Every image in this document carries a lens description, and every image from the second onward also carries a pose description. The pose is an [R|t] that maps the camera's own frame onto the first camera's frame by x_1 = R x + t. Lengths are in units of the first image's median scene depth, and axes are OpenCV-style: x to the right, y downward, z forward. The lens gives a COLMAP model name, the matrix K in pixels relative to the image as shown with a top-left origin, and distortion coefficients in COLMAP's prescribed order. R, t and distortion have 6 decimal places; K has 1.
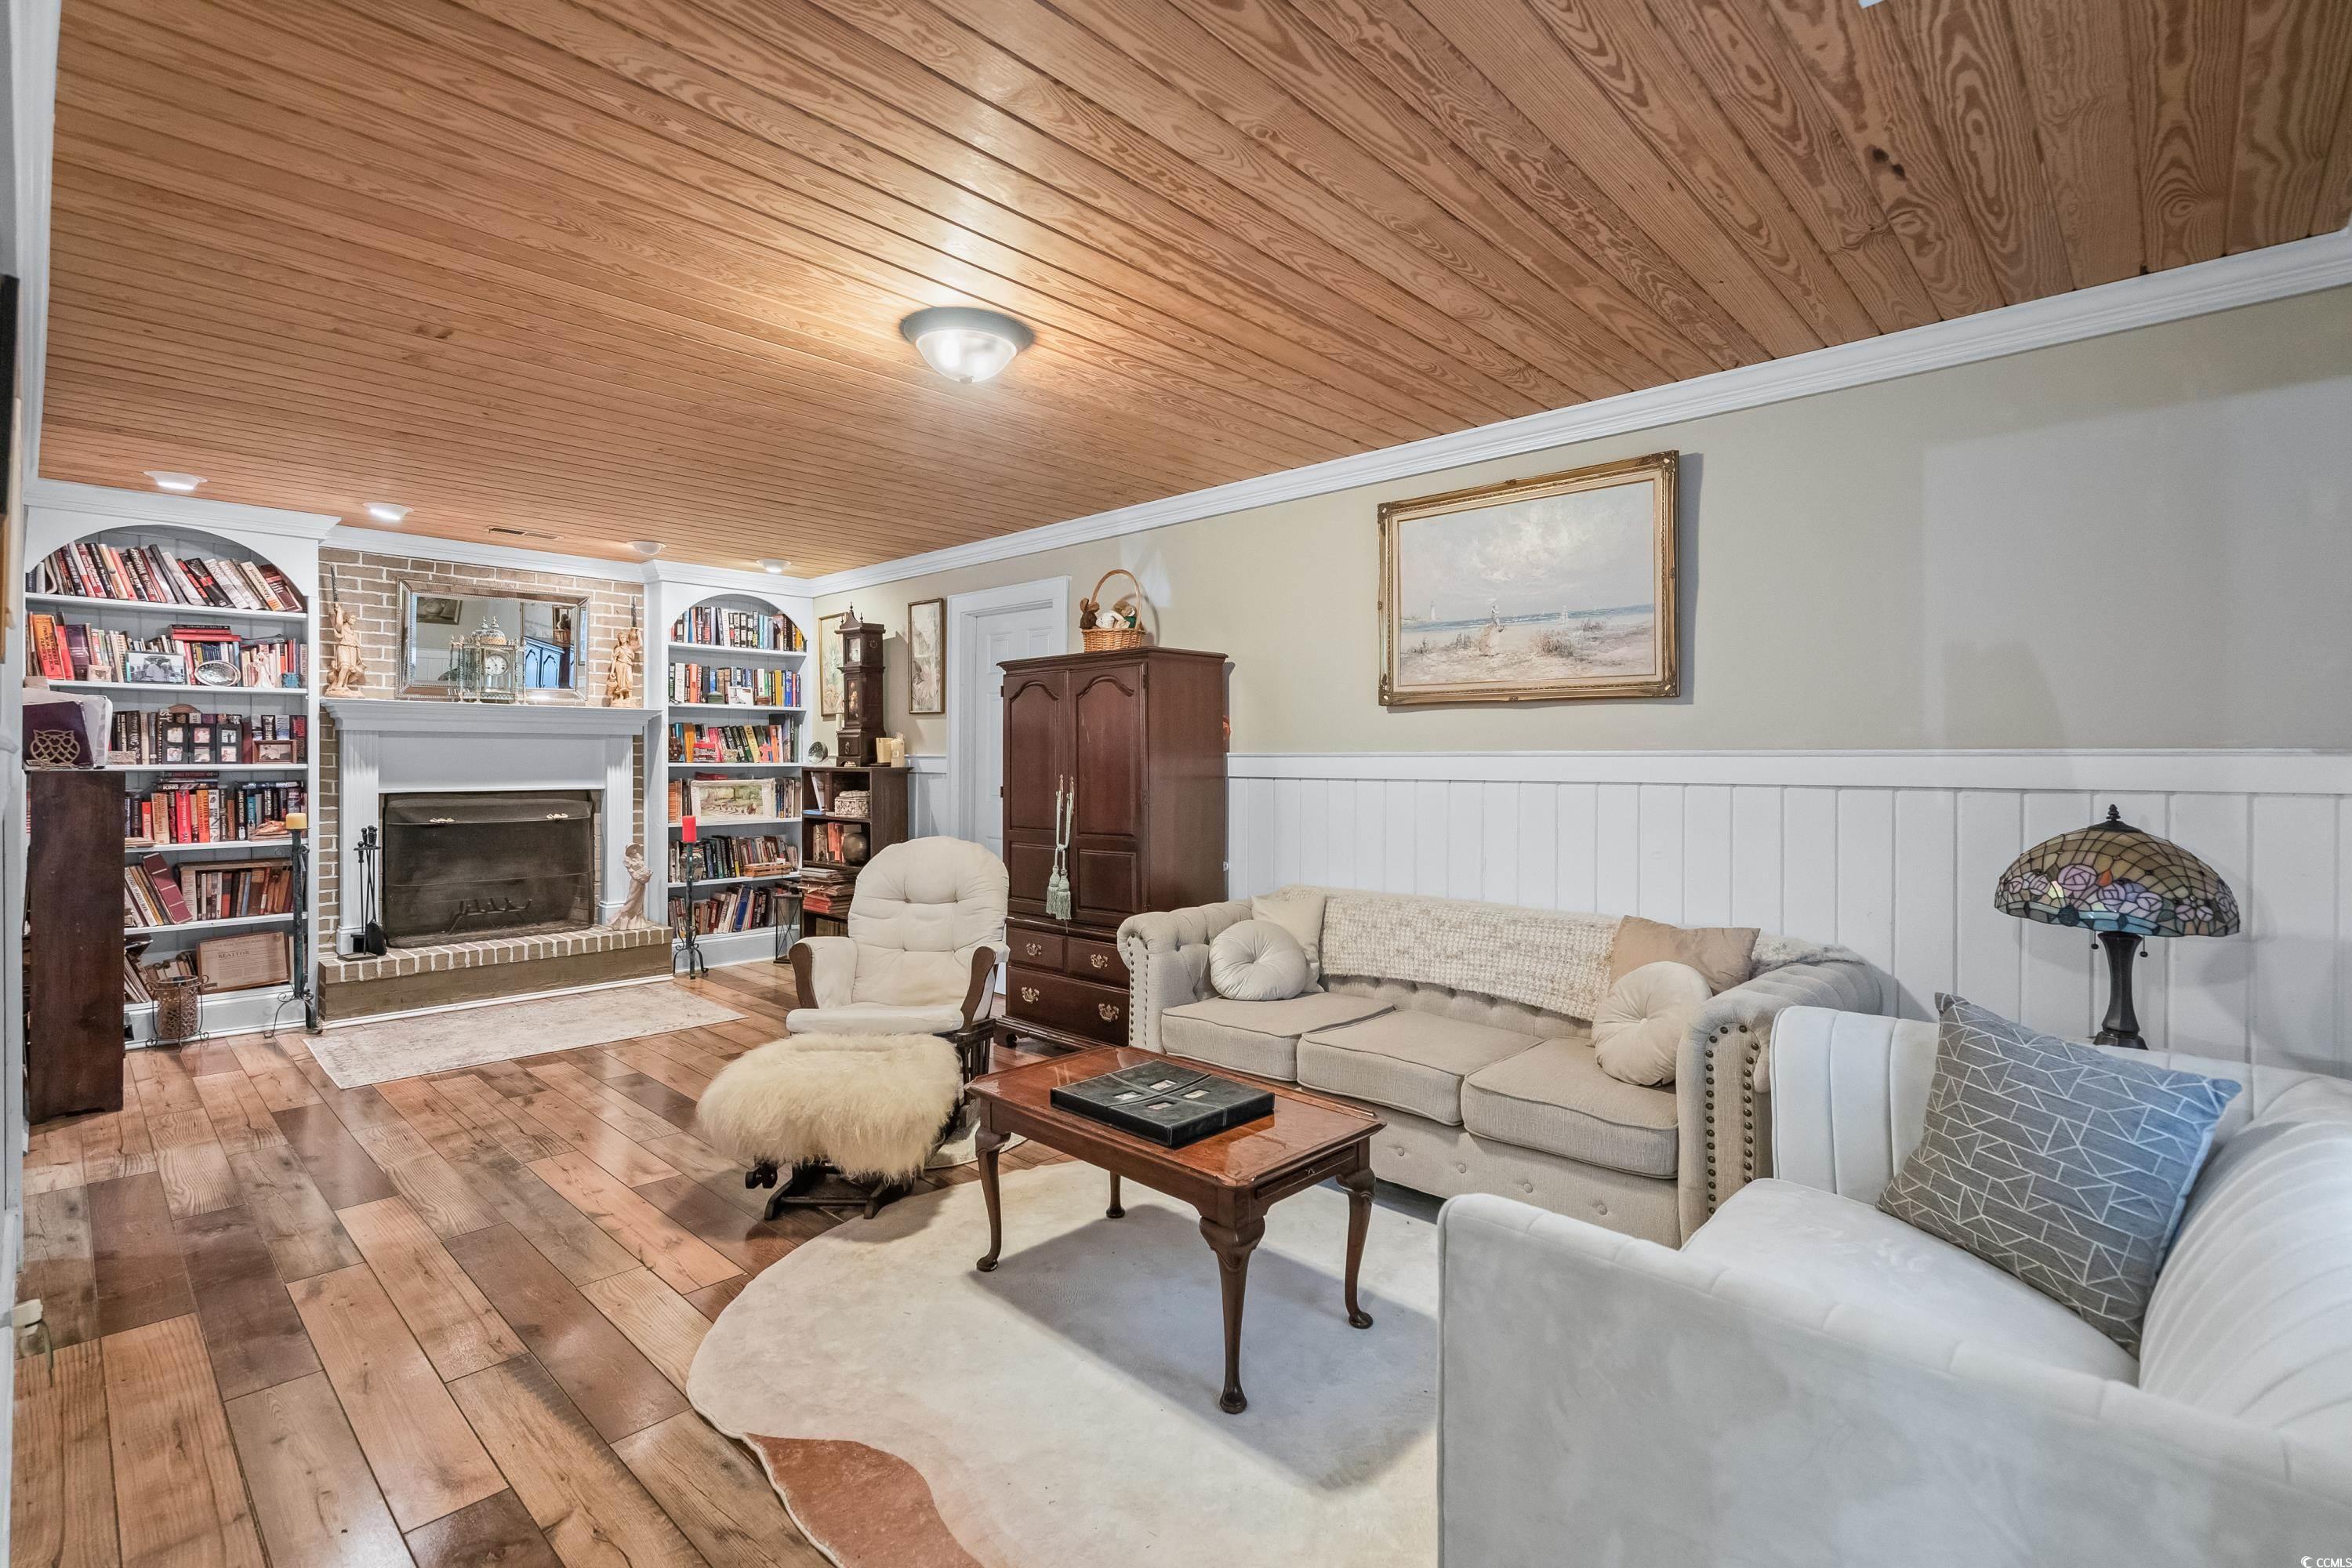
lens RADIAL K [[1096.5, 0, 1203.0], [0, 1096.5, 737.2], [0, 0, 1]] dist [-0.001034, -0.000211]
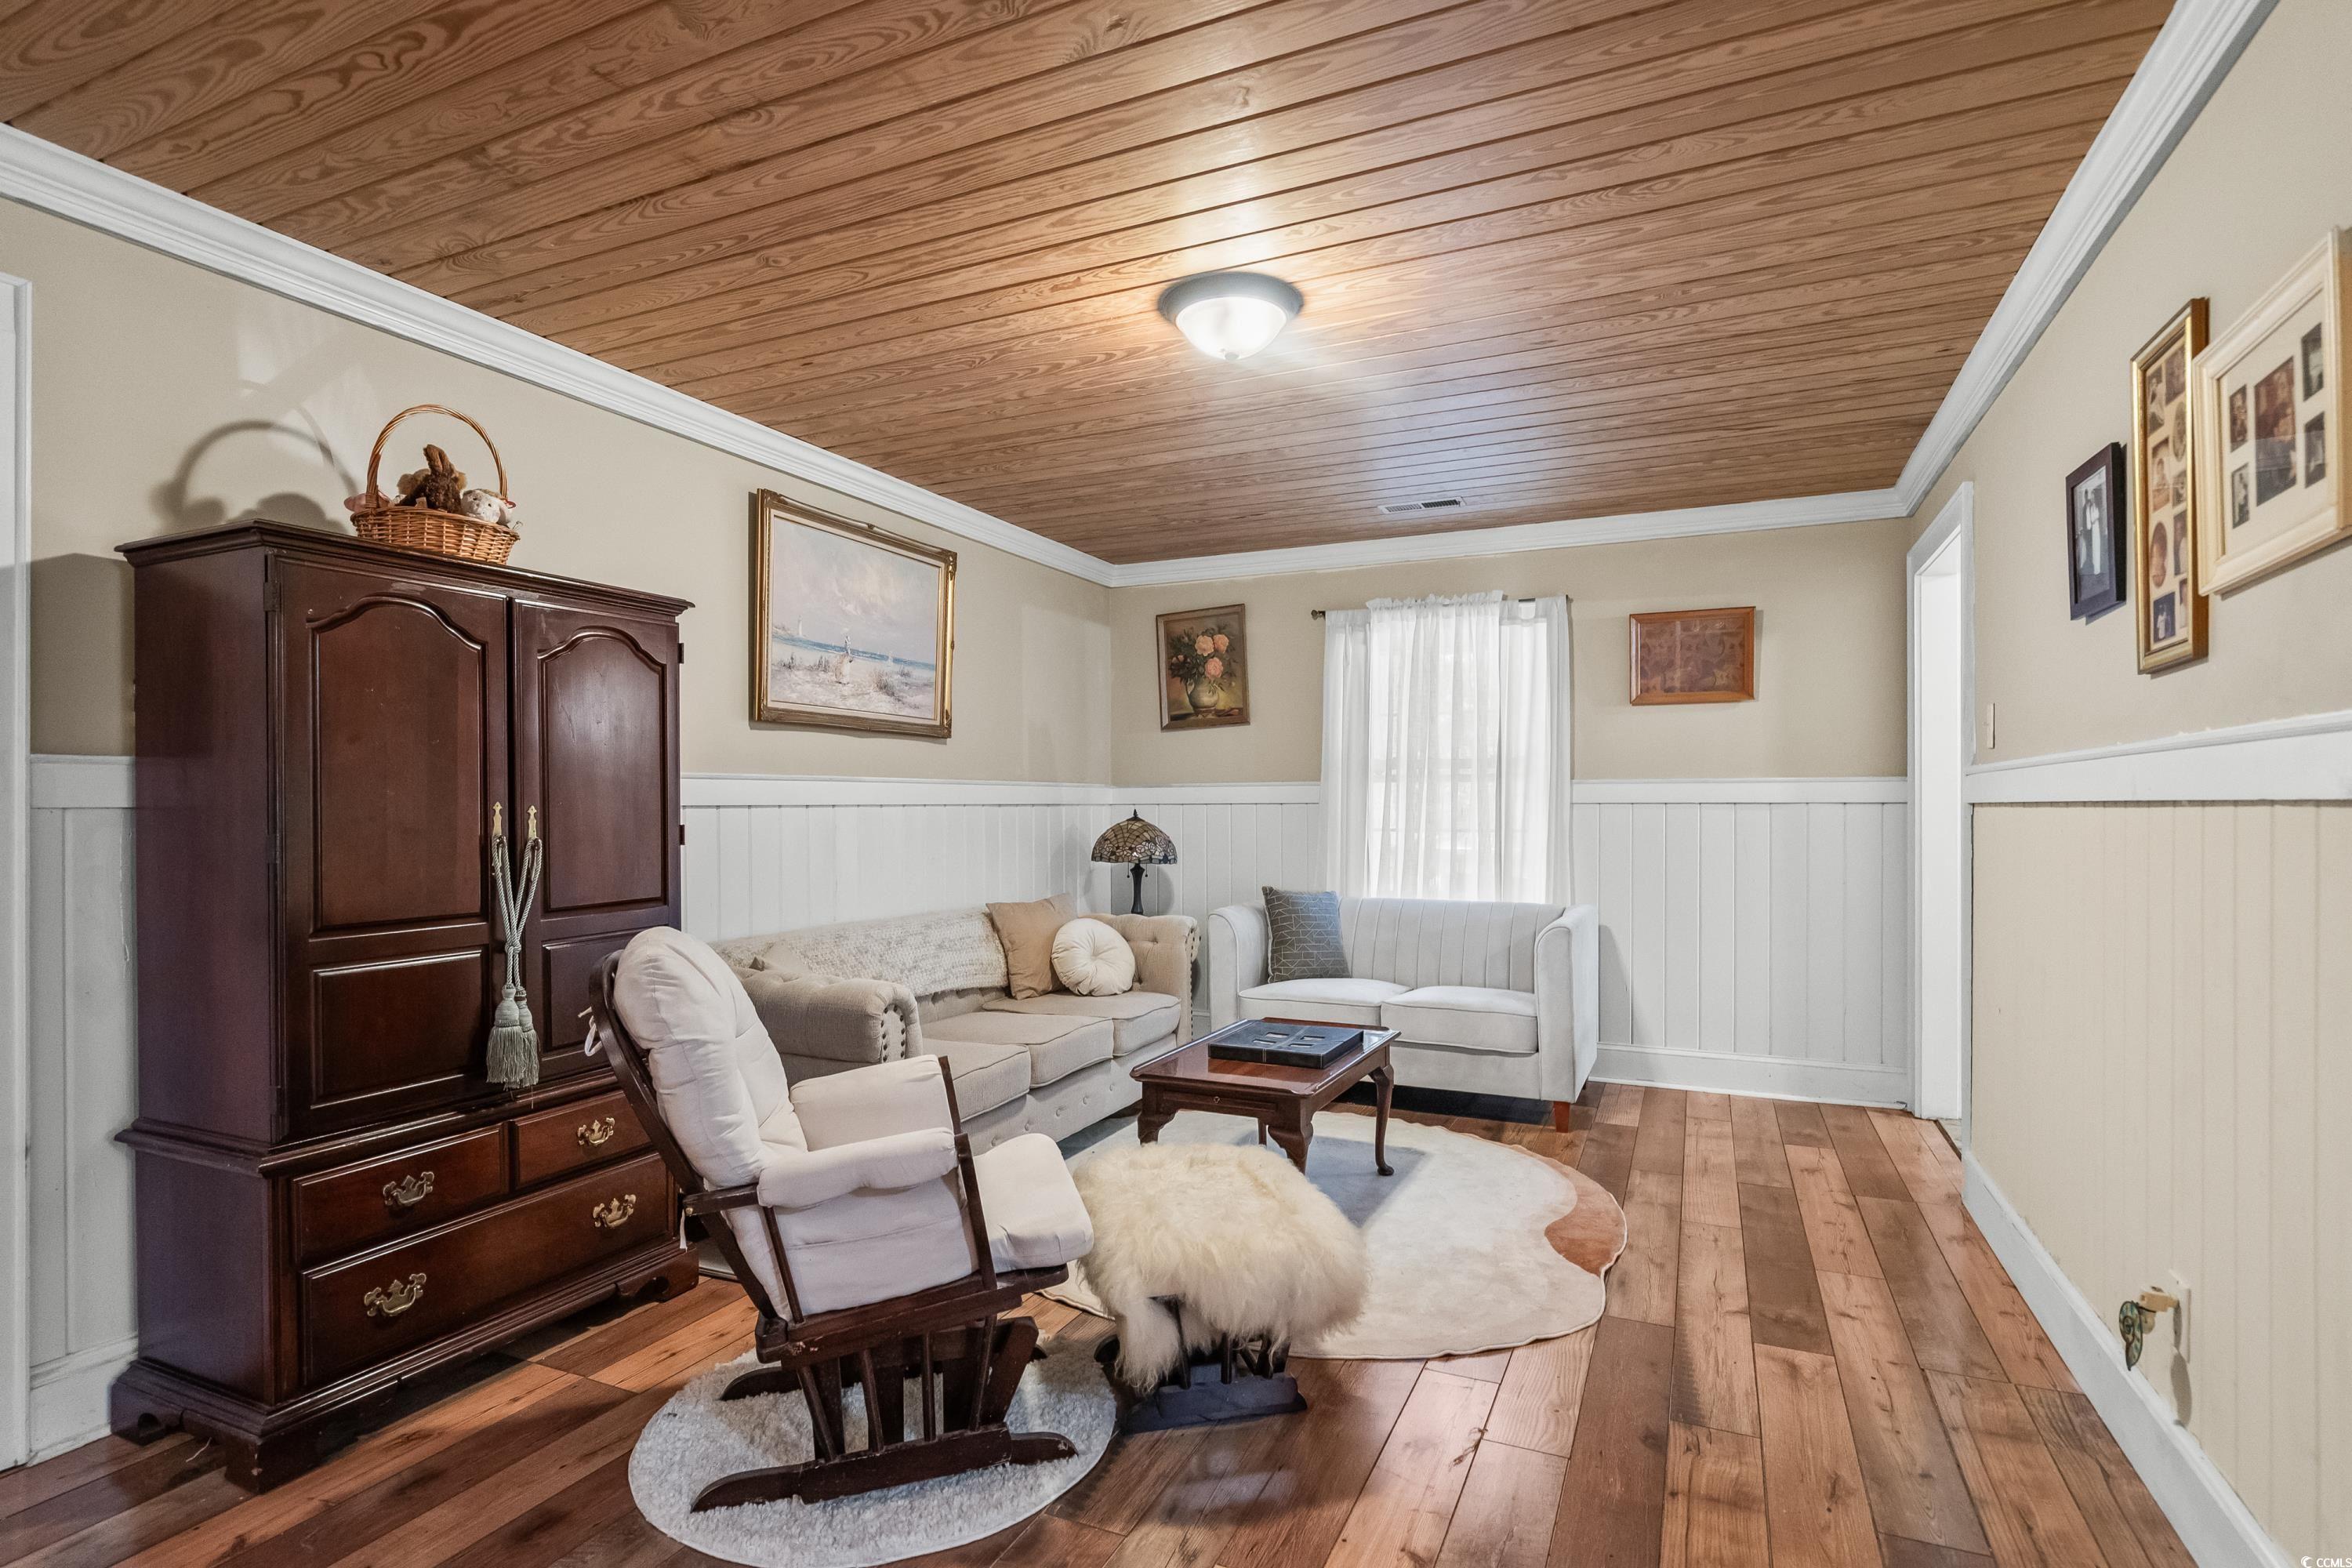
lens RADIAL K [[1131.1, 0, 1173.1], [0, 1131.1, 786.4], [0, 0, 1]] dist [0.001621, 0.000860]
pose [[-0.296537, 0.014617, 0.954909, -0.930098], [-0.015014, 0.999688, -0.019965, 0.042767], [-0.954903, -0.020257, -0.296225, 1.121952]]
